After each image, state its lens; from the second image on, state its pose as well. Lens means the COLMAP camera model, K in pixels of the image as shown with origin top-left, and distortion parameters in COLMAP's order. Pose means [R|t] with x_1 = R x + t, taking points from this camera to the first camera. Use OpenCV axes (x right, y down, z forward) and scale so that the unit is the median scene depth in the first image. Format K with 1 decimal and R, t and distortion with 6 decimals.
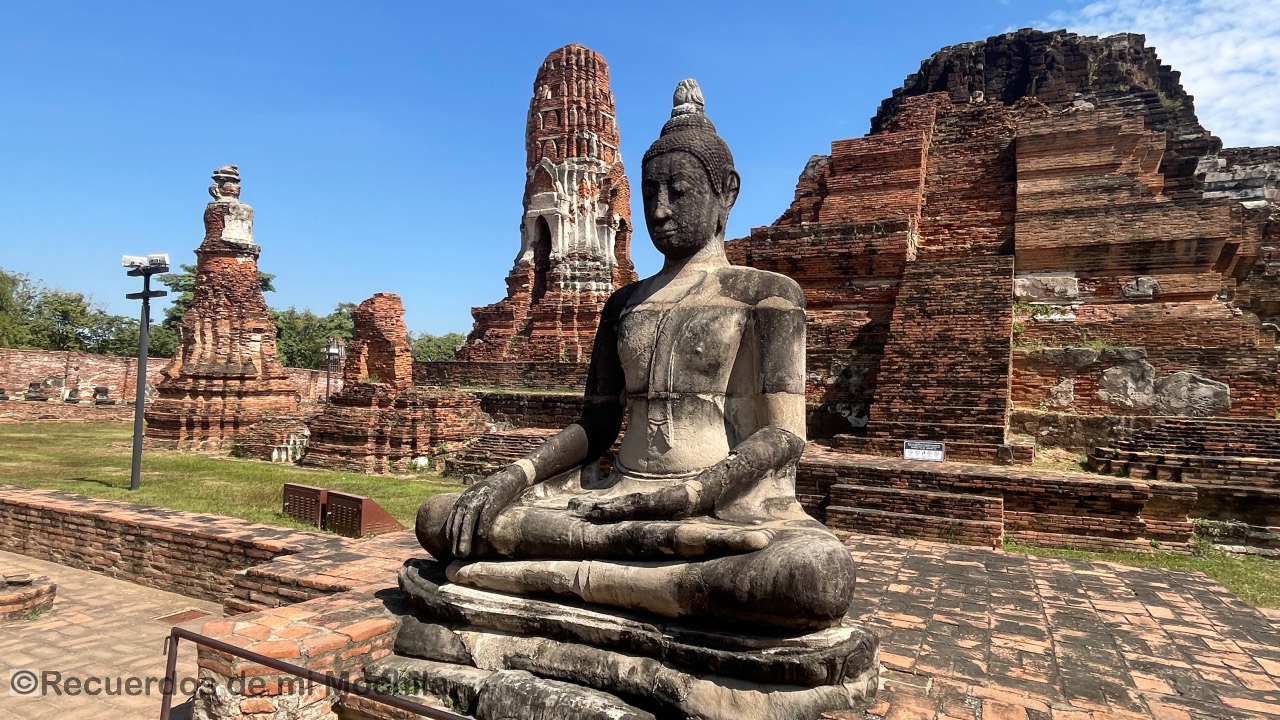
lens RADIAL K [[738.7, 0, 640.0], [0, 738.7, 360.0], [0, 0, 1]] dist [0.000340, 0.000108]
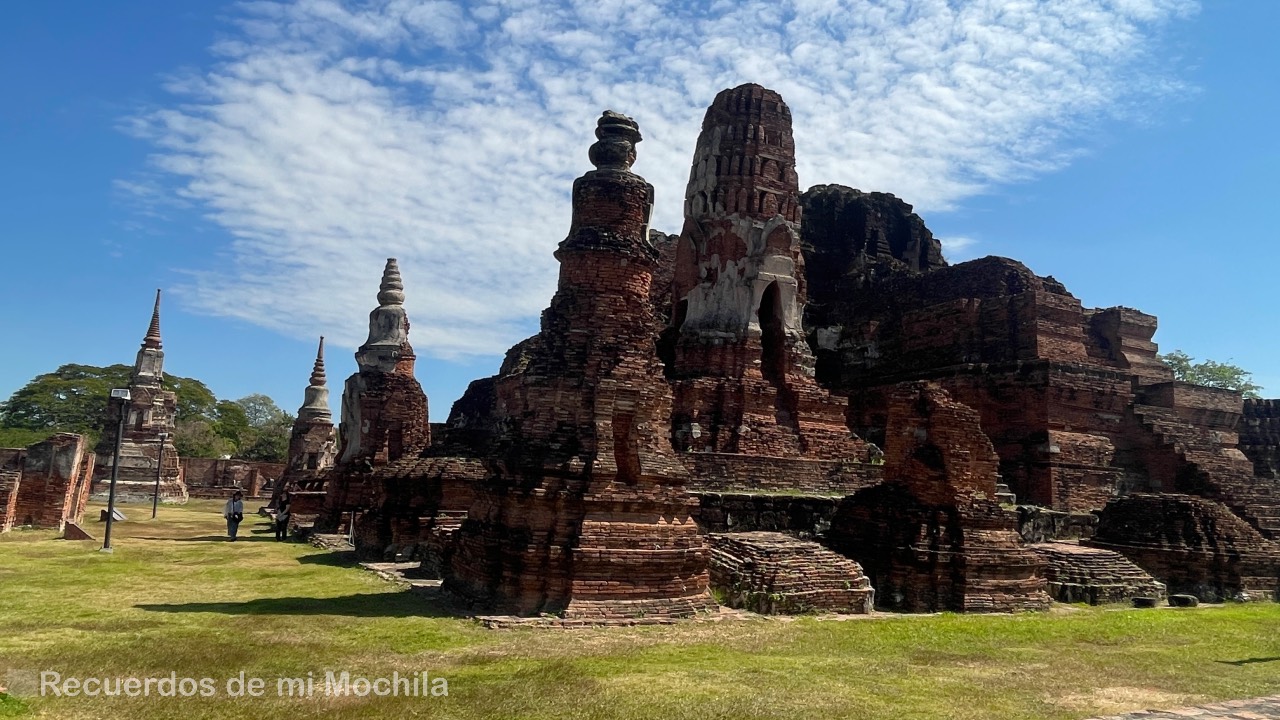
lens RADIAL K [[864.9, 0, 640.0], [0, 864.9, 360.0], [0, 0, 1]] dist [0.000916, 0.000023]
pose [[0.598006, 0.113557, 0.793407, -1.067251], [-0.065005, 0.993523, -0.093203, -0.005732], [-0.798852, 0.004160, 0.601514, 0.570908]]
